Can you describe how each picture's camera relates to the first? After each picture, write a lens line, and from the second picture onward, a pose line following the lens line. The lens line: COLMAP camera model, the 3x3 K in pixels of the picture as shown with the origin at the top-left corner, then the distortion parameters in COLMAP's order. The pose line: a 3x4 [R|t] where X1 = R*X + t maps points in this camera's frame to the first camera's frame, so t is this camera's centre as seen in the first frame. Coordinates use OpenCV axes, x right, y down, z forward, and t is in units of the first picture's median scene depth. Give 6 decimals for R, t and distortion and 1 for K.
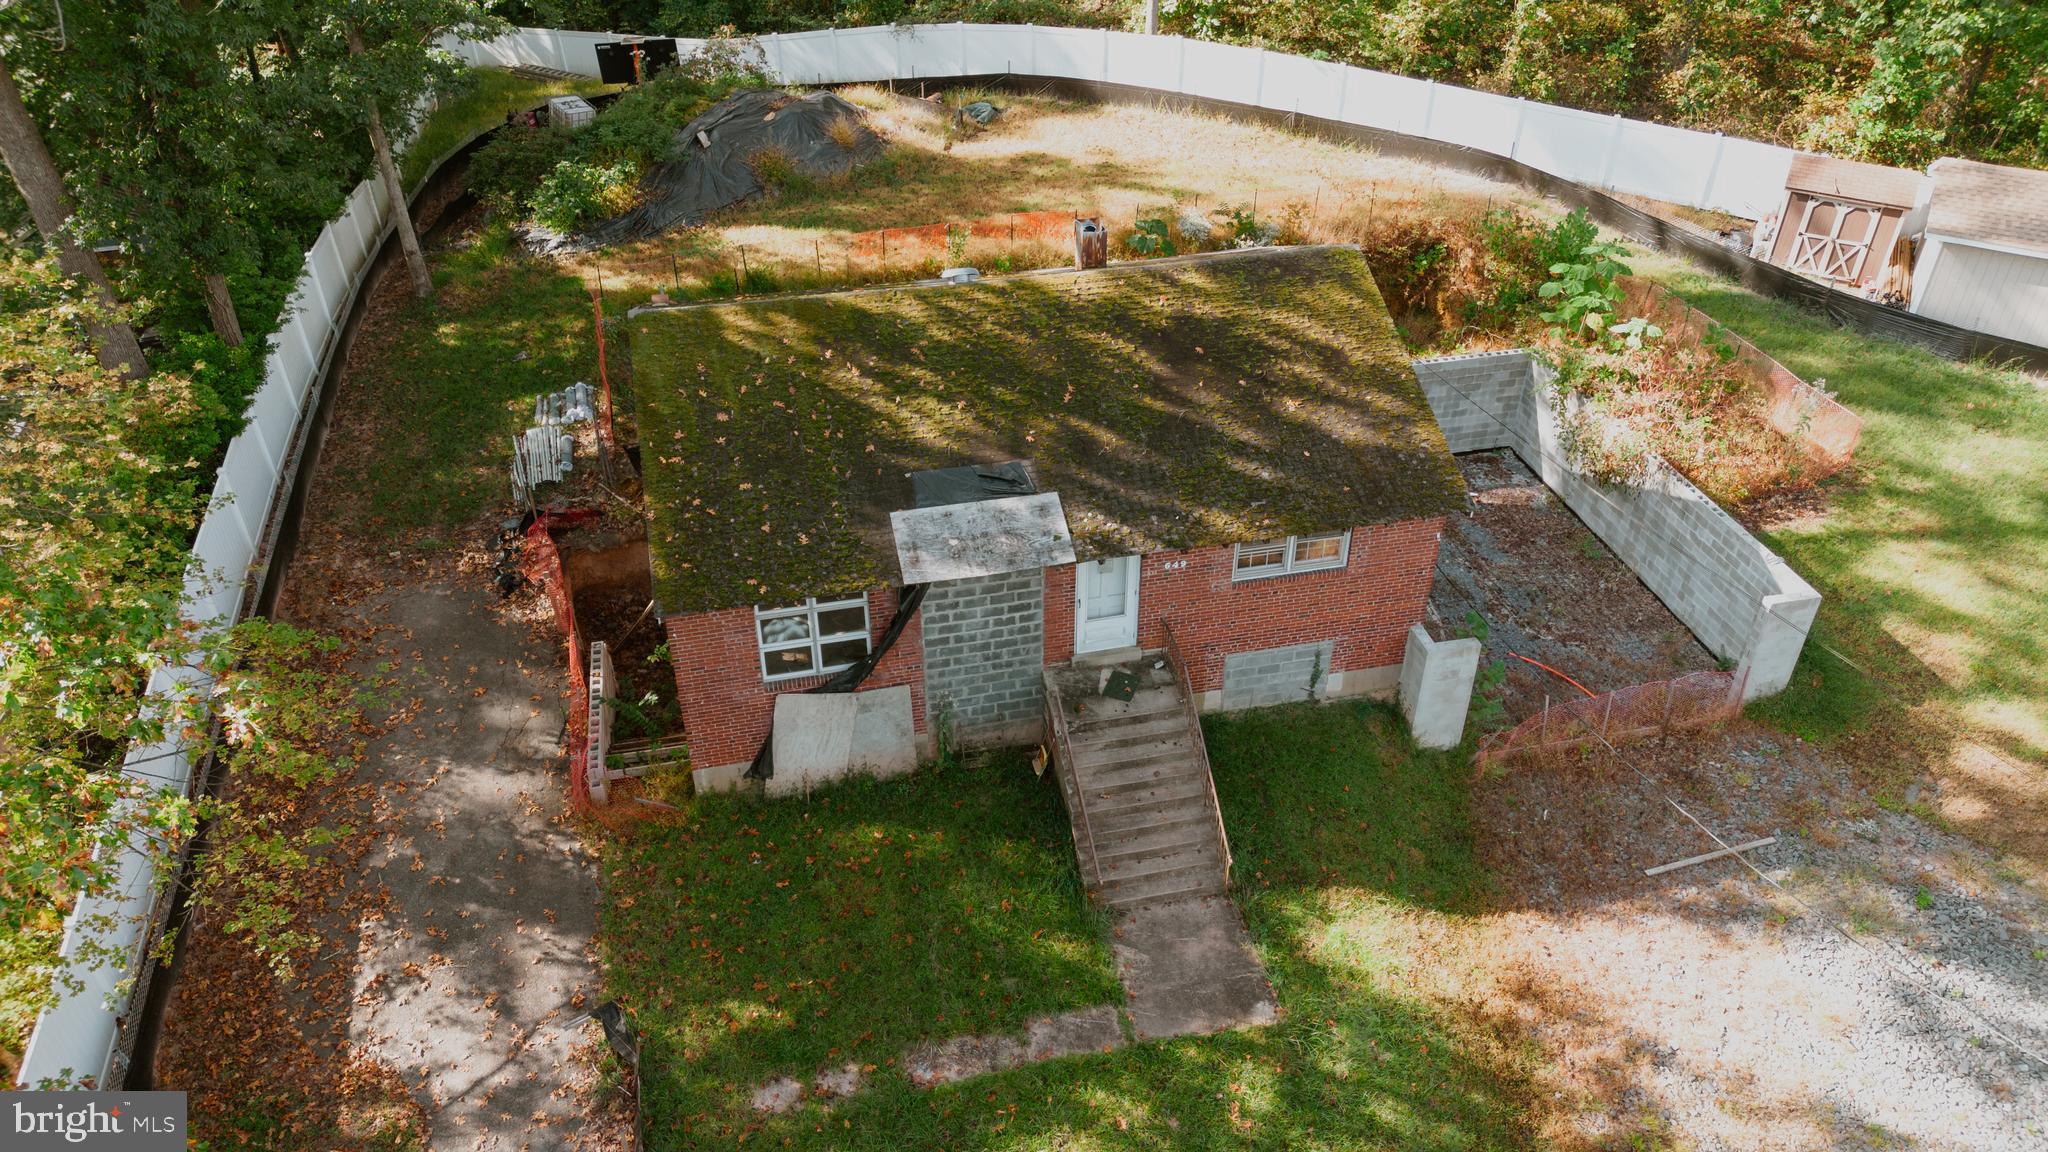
lens RADIAL K [[1445.1, 0, 1023.2], [0, 1445.1, 567.1], [0, 0, 1]] dist [0.052408, -0.042292]
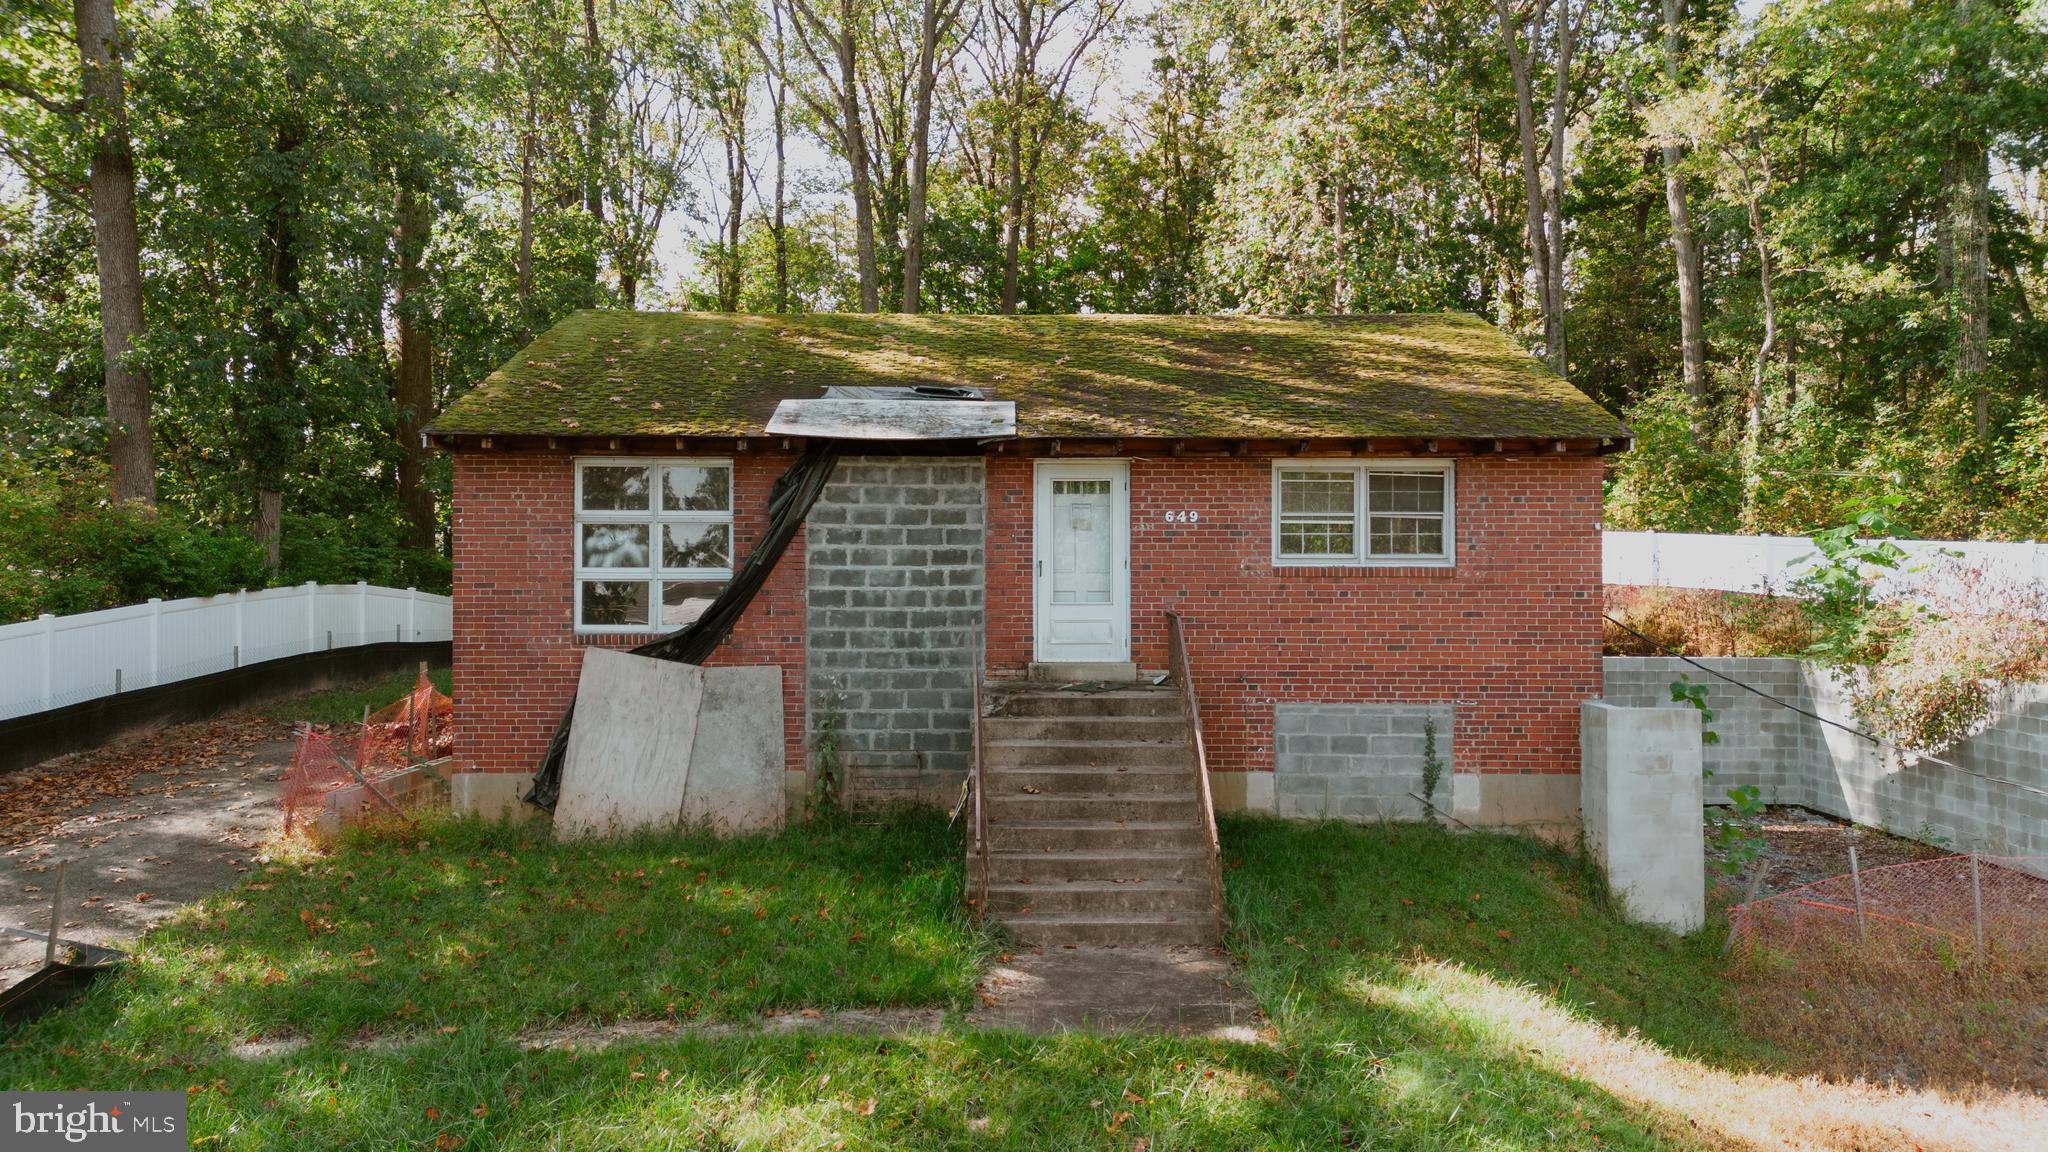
lens RADIAL K [[1445.1, 0, 1038.7], [0, 1445.1, 569.0], [0, 0, 1]] dist [0.052408, -0.042292]
pose [[0.978074, -0.002061, -0.208249, 0.178365], [-0.120262, 0.810786, -0.572854, 0.412871], [0.170026, 0.585338, 0.792761, 0.448146]]
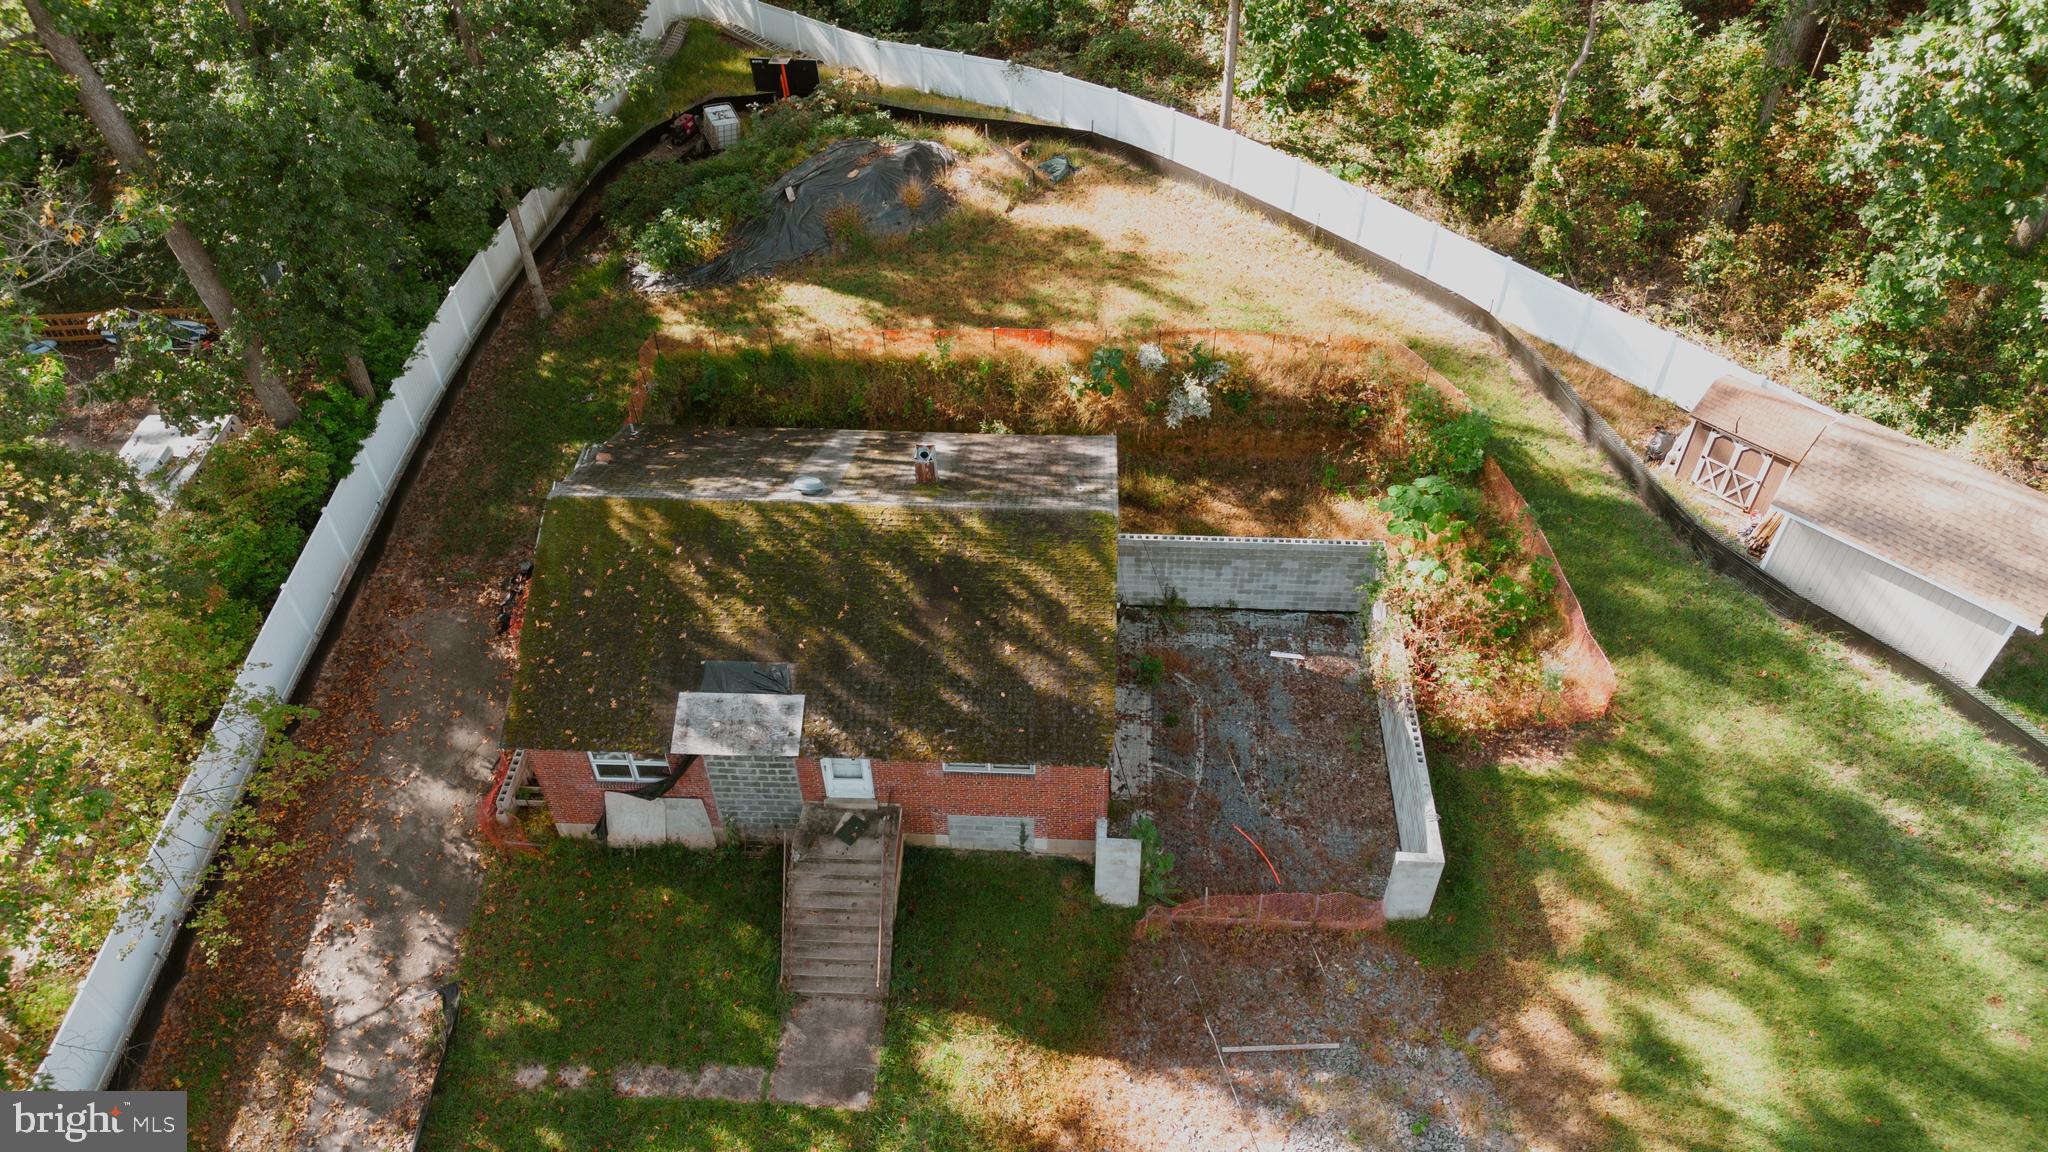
lens RADIAL K [[1445.1, 0, 1027.5], [0, 1445.1, 564.0], [0, 0, 1]] dist [0.052408, -0.042292]
pose [[0.962014, 0.181724, -0.203731, 0.453819], [-0.146436, 0.973310, 0.176705, -0.419412], [0.230405, -0.140159, 0.962948, -0.224053]]
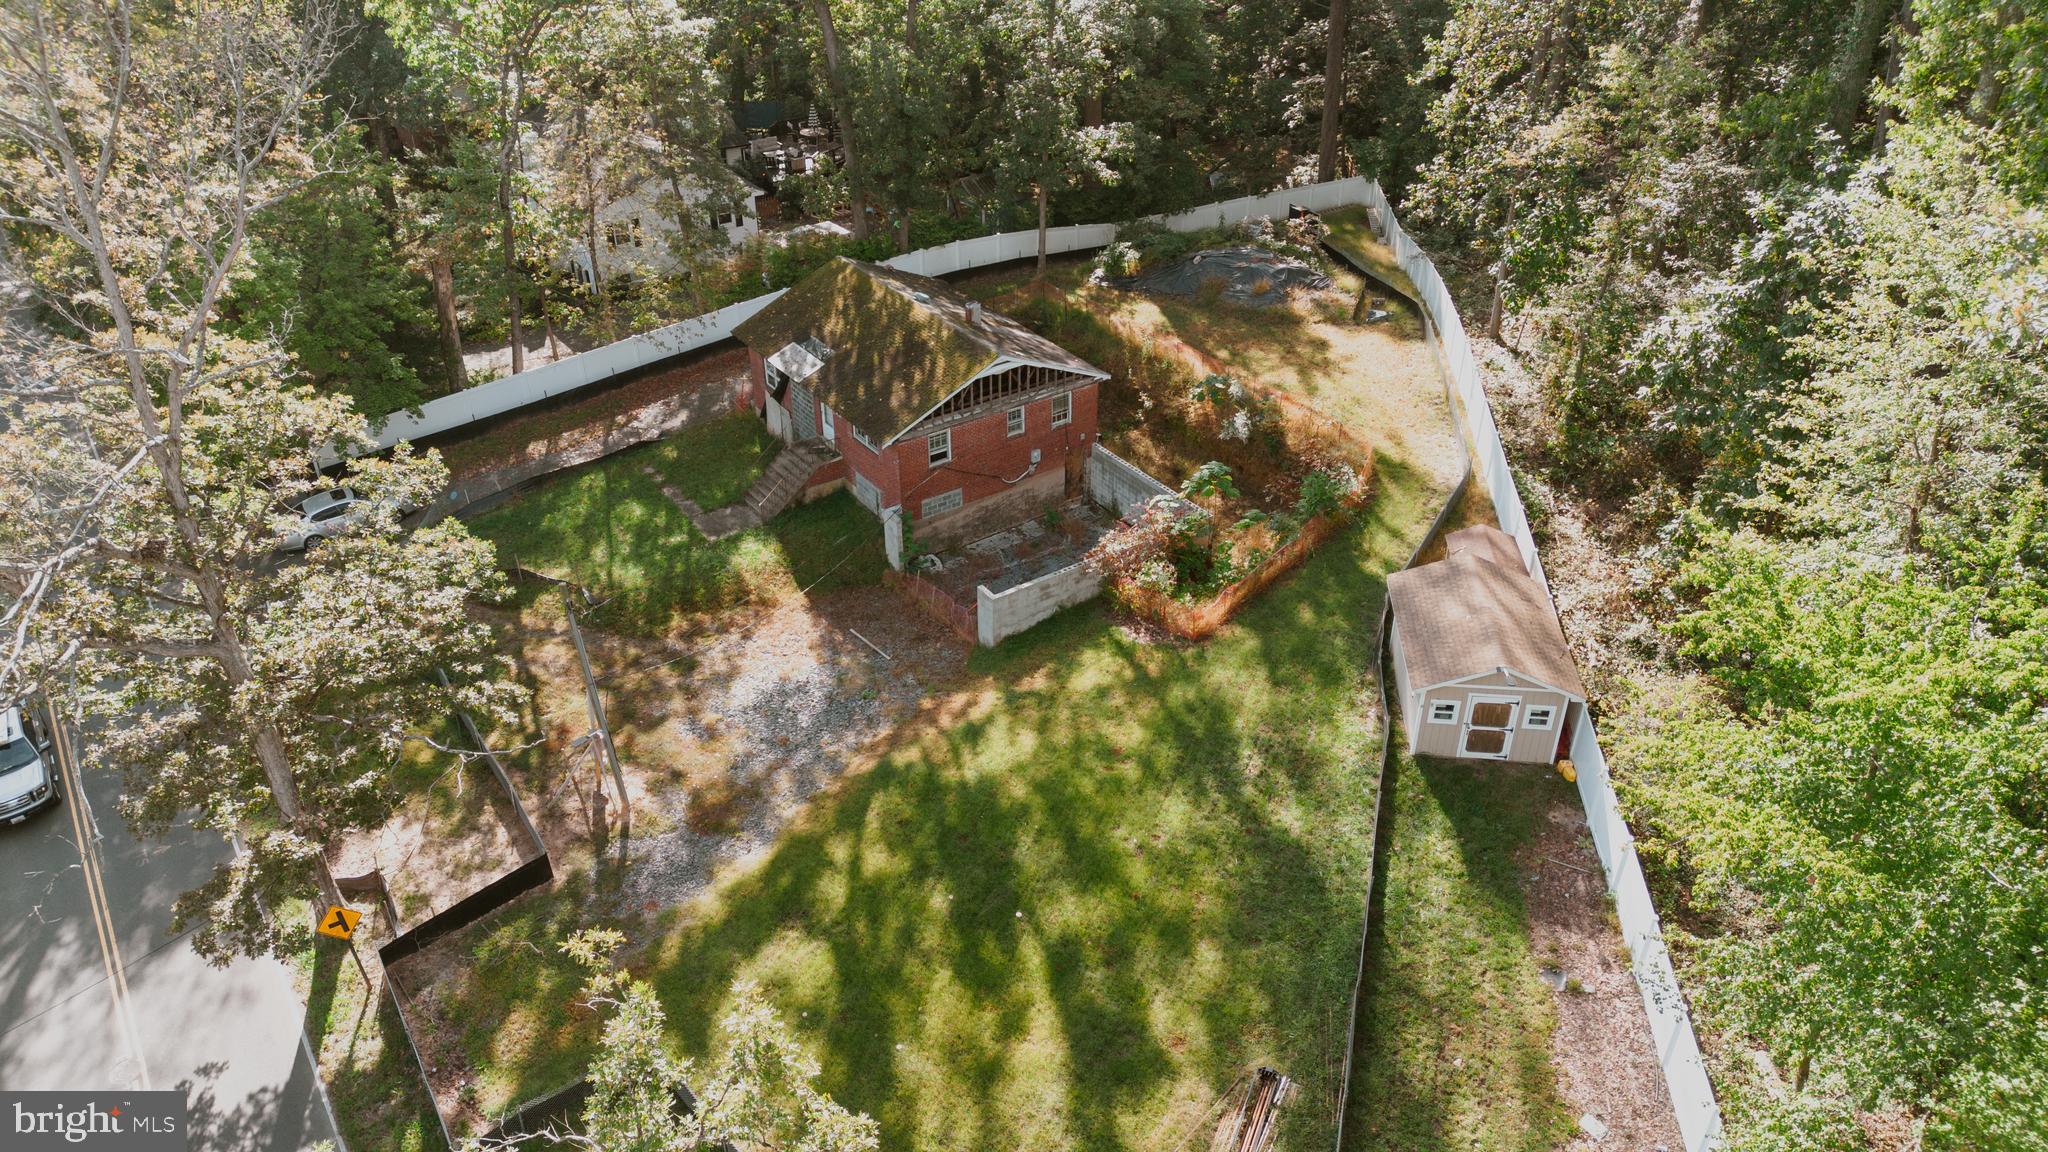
lens RADIAL K [[1445.1, 0, 1021.0], [0, 1445.1, 575.1], [0, 0, 1]] dist [0.052408, -0.042292]
pose [[0.375479, 0.499855, -0.780487, 2.240268], [-0.535103, 0.804490, 0.257799, -0.572872], [0.756757, 0.320843, 0.569543, -0.074169]]
